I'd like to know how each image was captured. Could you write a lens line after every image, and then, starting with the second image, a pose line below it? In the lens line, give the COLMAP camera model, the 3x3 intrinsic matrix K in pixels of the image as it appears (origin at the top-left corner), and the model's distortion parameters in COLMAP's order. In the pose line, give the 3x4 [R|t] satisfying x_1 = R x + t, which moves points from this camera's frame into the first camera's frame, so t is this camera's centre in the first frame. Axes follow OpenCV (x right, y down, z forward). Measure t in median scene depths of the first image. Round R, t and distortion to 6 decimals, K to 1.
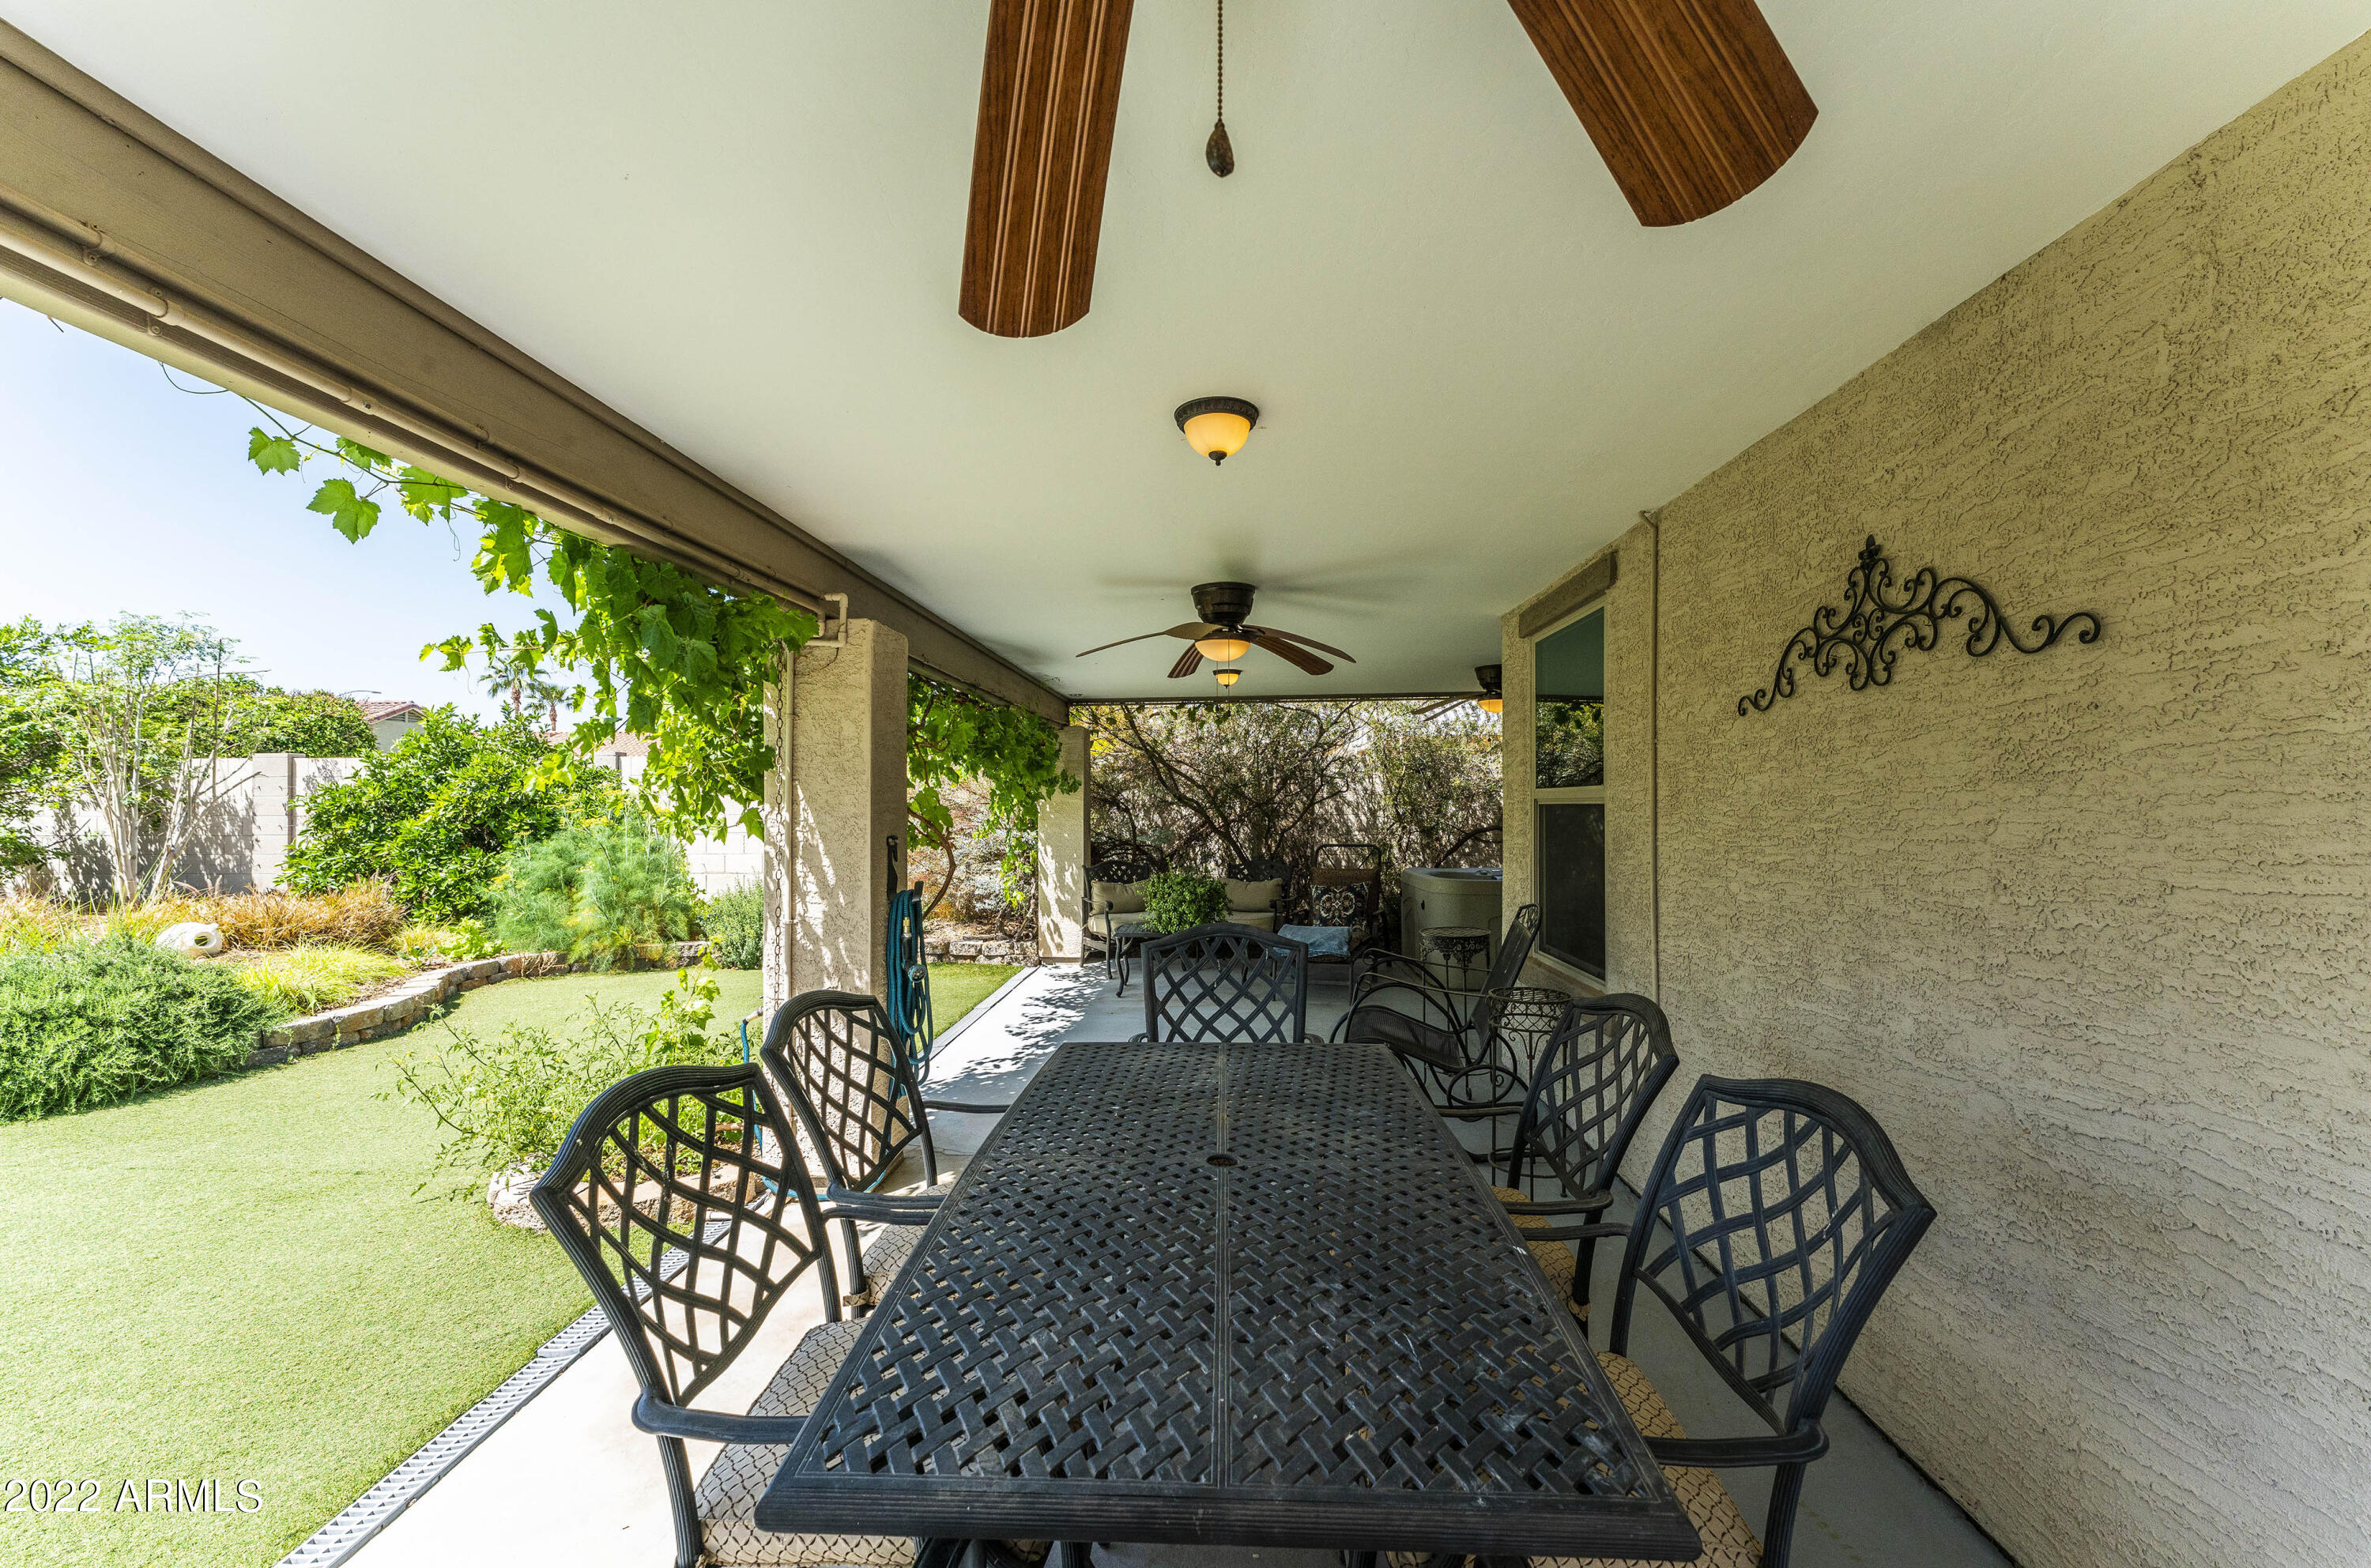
lens RADIAL K [[944.1, 0, 1198.0], [0, 944.1, 798.5], [0, 0, 1]] dist [-0.000507, 0.001374]
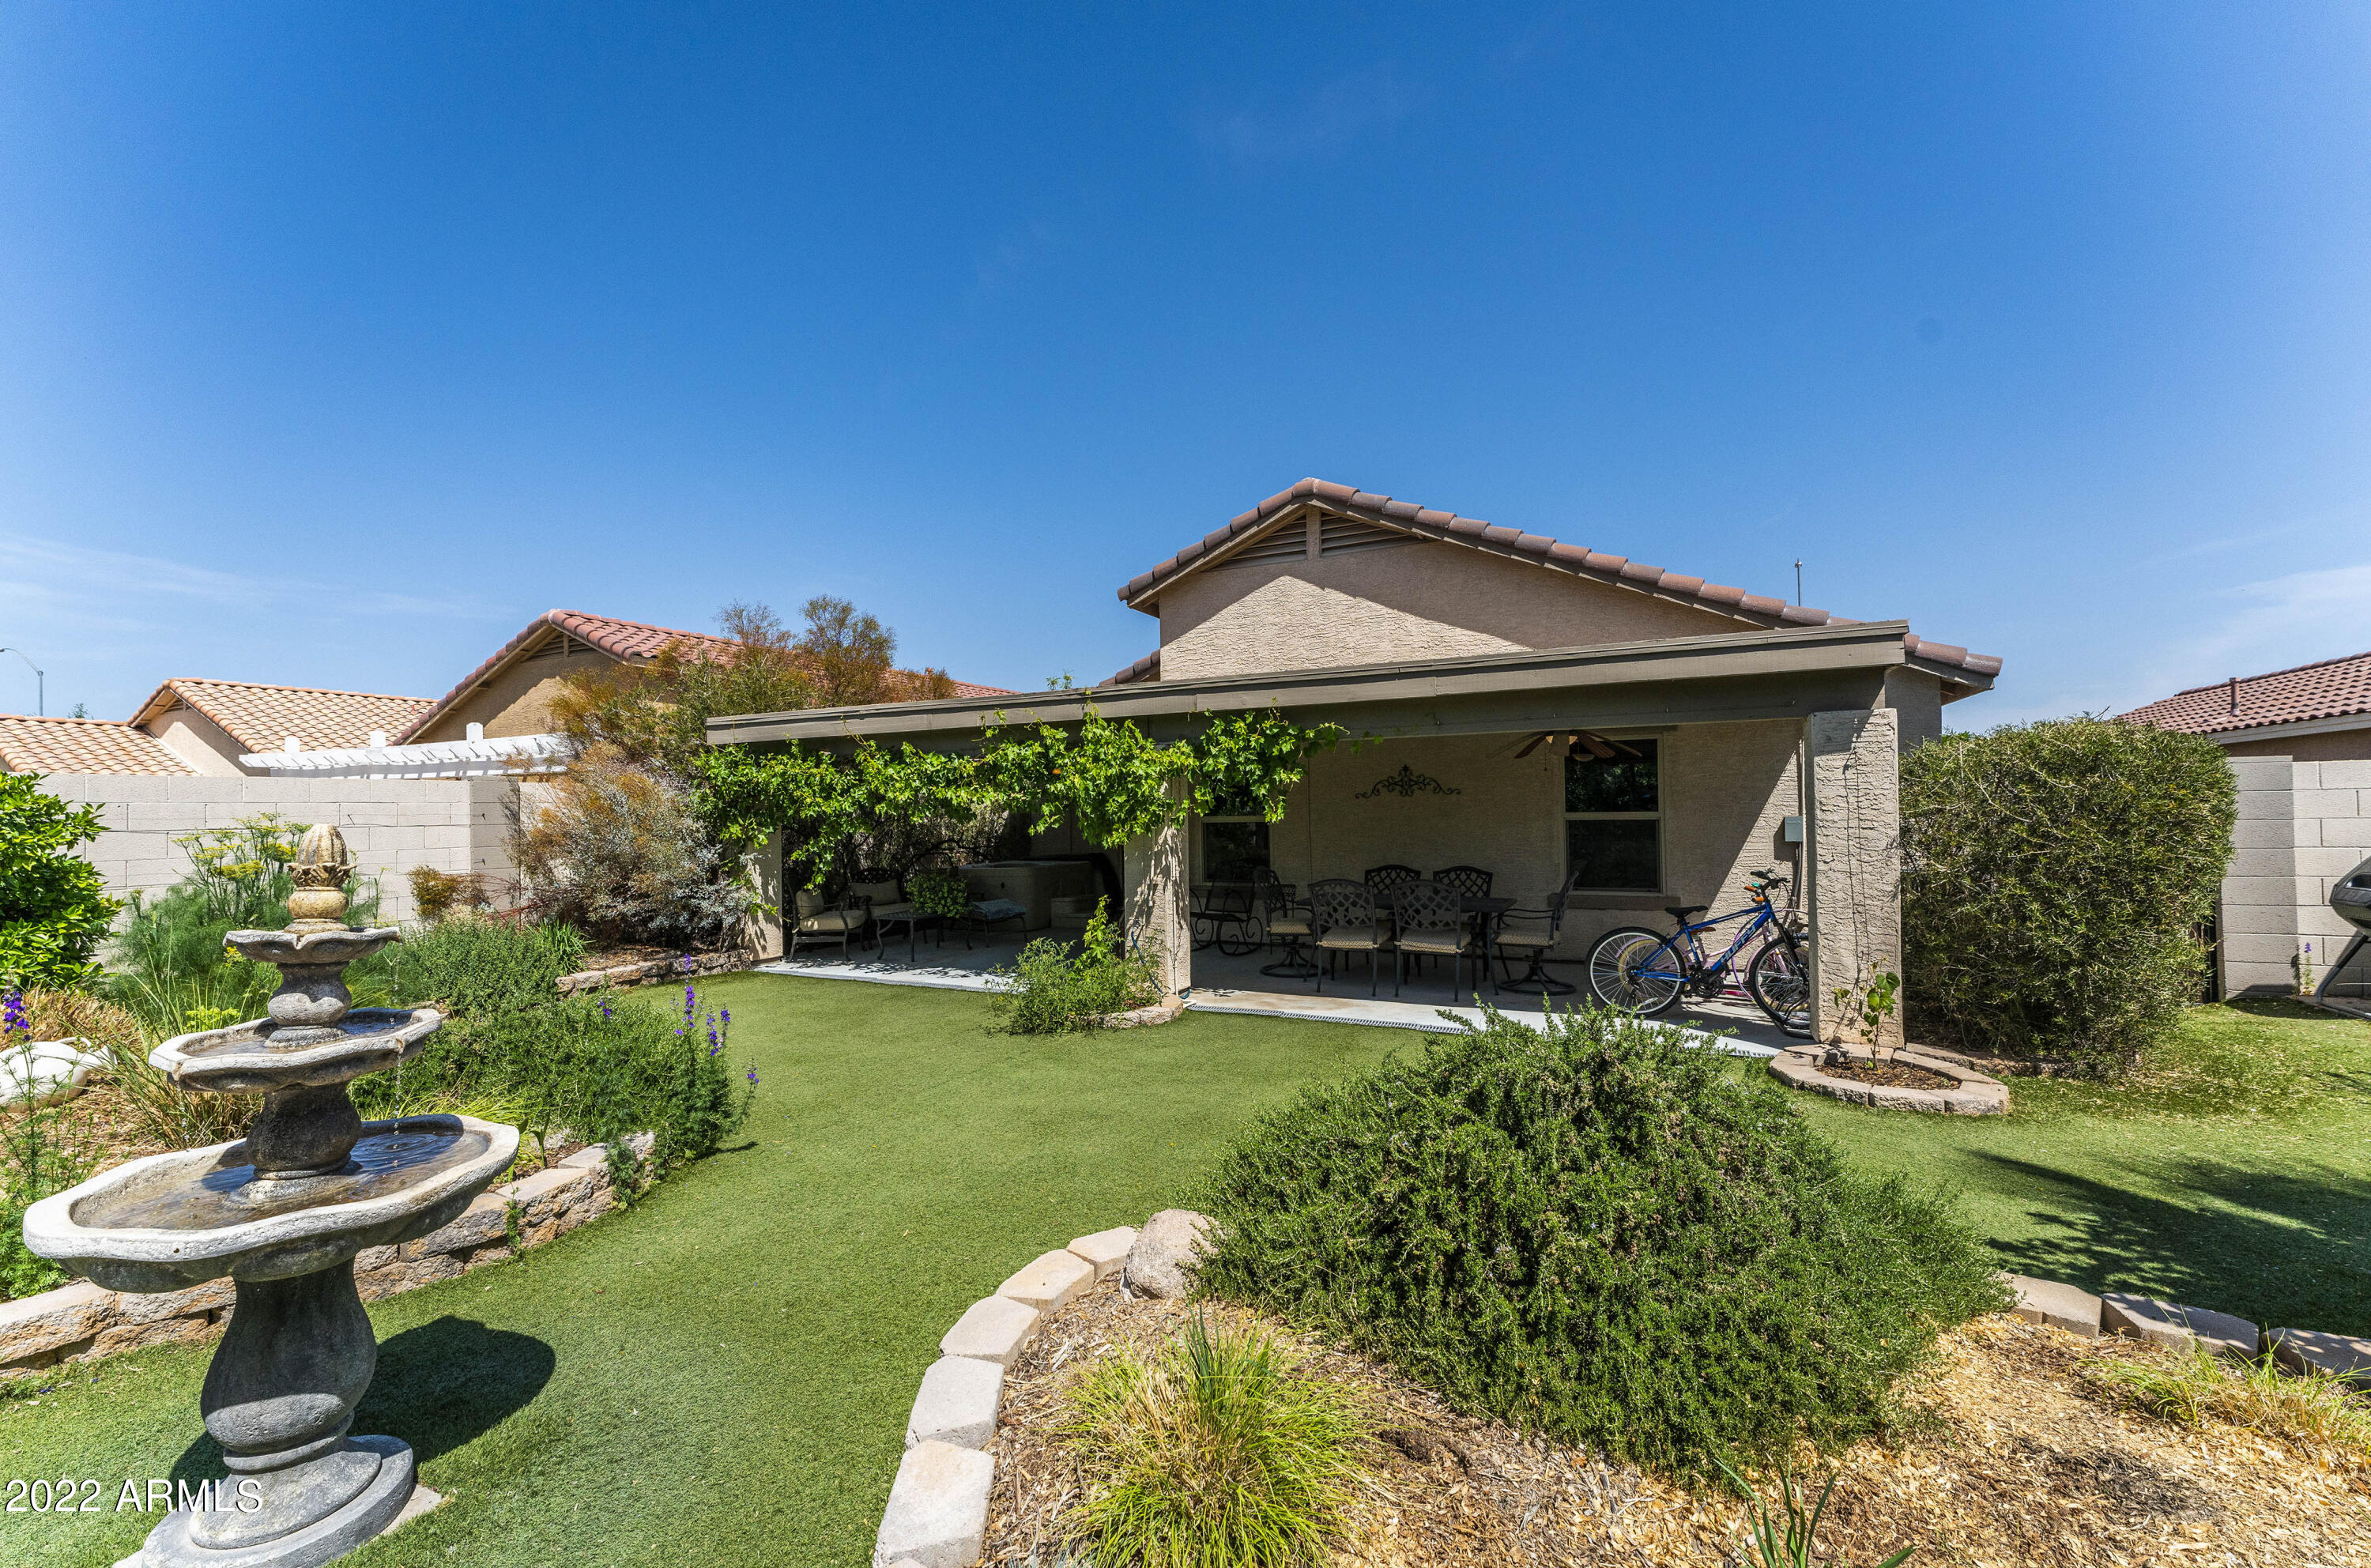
lens RADIAL K [[944.1, 0, 1195.0], [0, 944.1, 801.2], [0, 0, 1]] dist [-0.000507, 0.001374]
pose [[0.398056, 0.005299, 0.917346, -1.955298], [0.010373, 0.999893, -0.010277, -0.025800], [-0.917303, 0.013606, 0.397958, 0.040402]]
